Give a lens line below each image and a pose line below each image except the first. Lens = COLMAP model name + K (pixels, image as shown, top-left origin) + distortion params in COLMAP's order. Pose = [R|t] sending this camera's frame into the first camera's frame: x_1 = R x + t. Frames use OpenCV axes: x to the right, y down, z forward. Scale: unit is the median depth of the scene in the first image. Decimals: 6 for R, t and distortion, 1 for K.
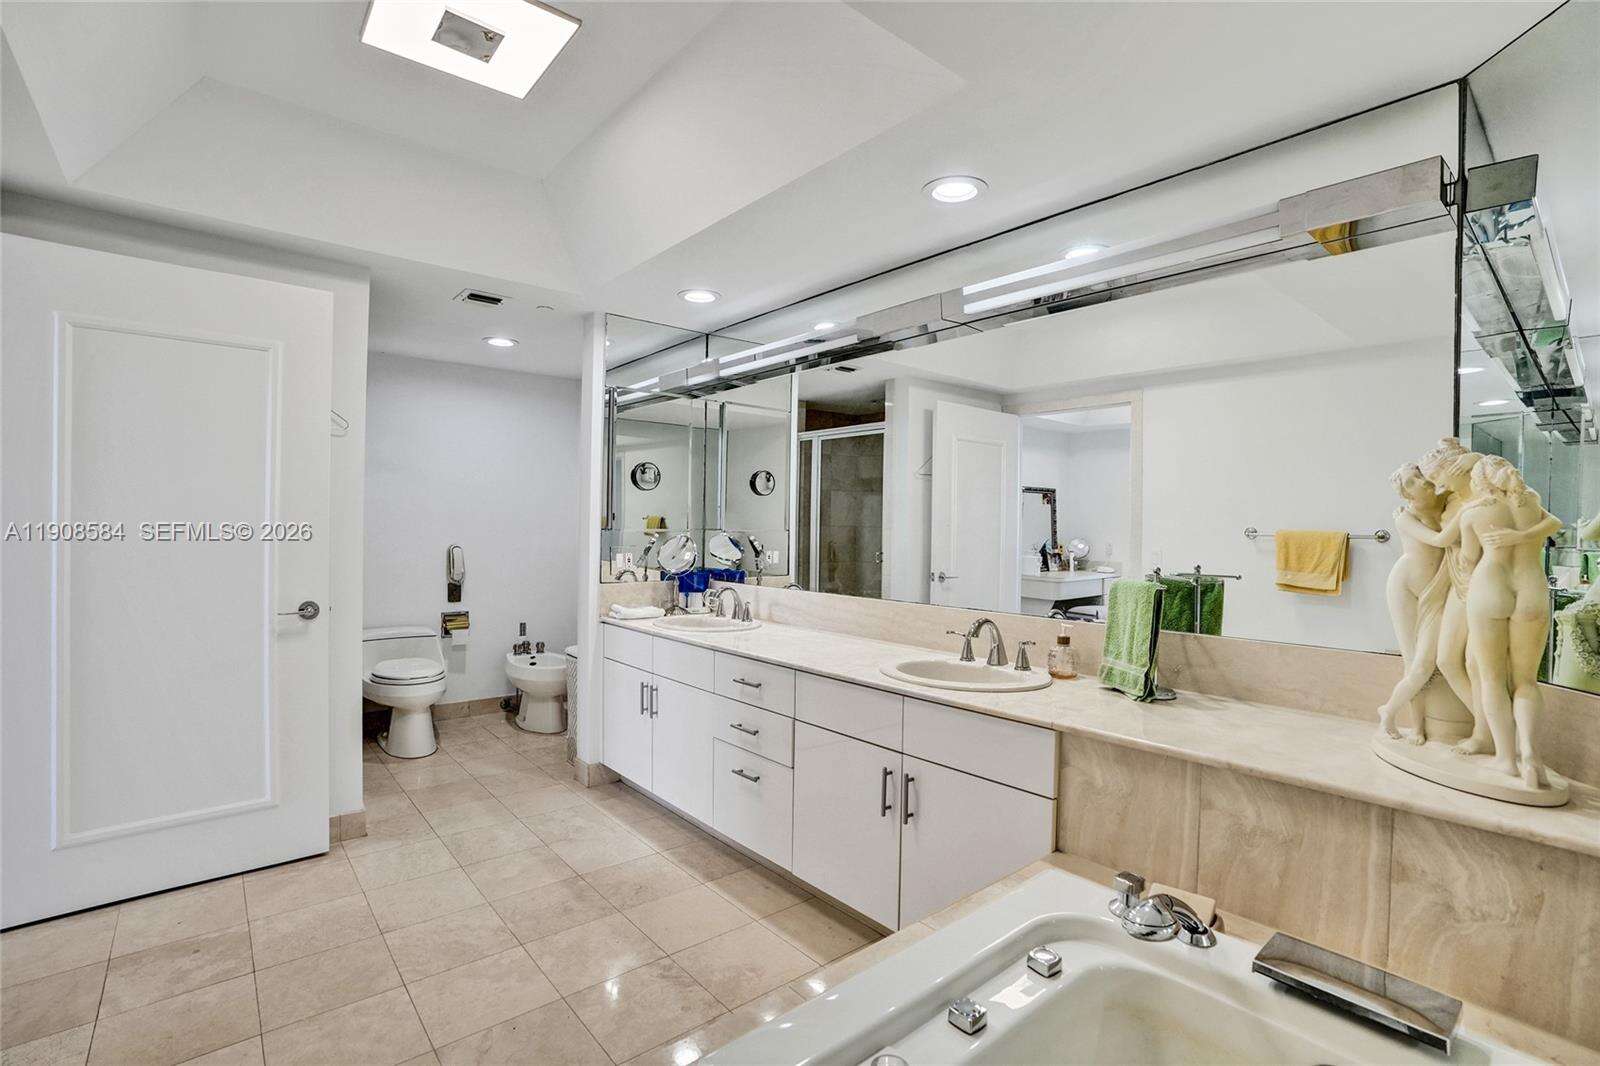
lens RADIAL K [[744.5, 0, 806.2], [0, 744.5, 527.2], [0, 0, 1]] dist [-0.071053, 0.030926]
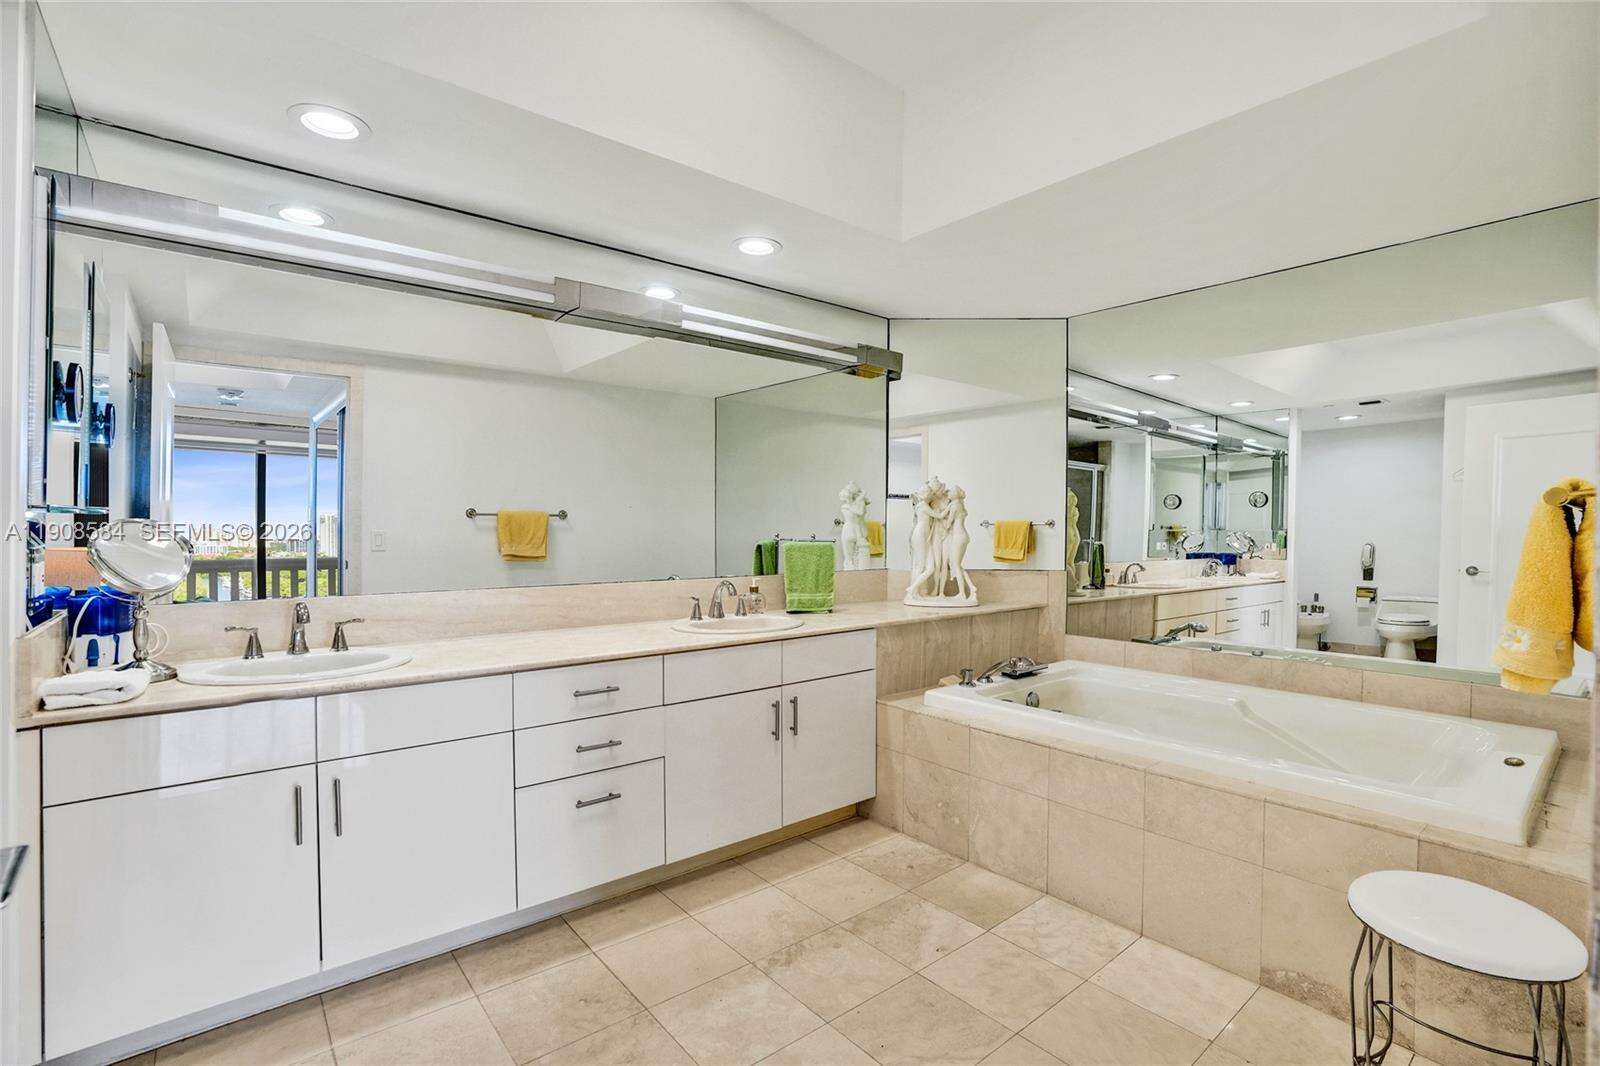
lens RADIAL K [[744.5, 0, 806.2], [0, 744.5, 527.2], [0, 0, 1]] dist [-0.071053, 0.030926]
pose [[0.014368, -0.024646, 0.999593, -0.970773], [-0.000778, 0.999696, 0.024659, 0.000148], [-0.999896, -0.001132, 0.014345, 0.794404]]
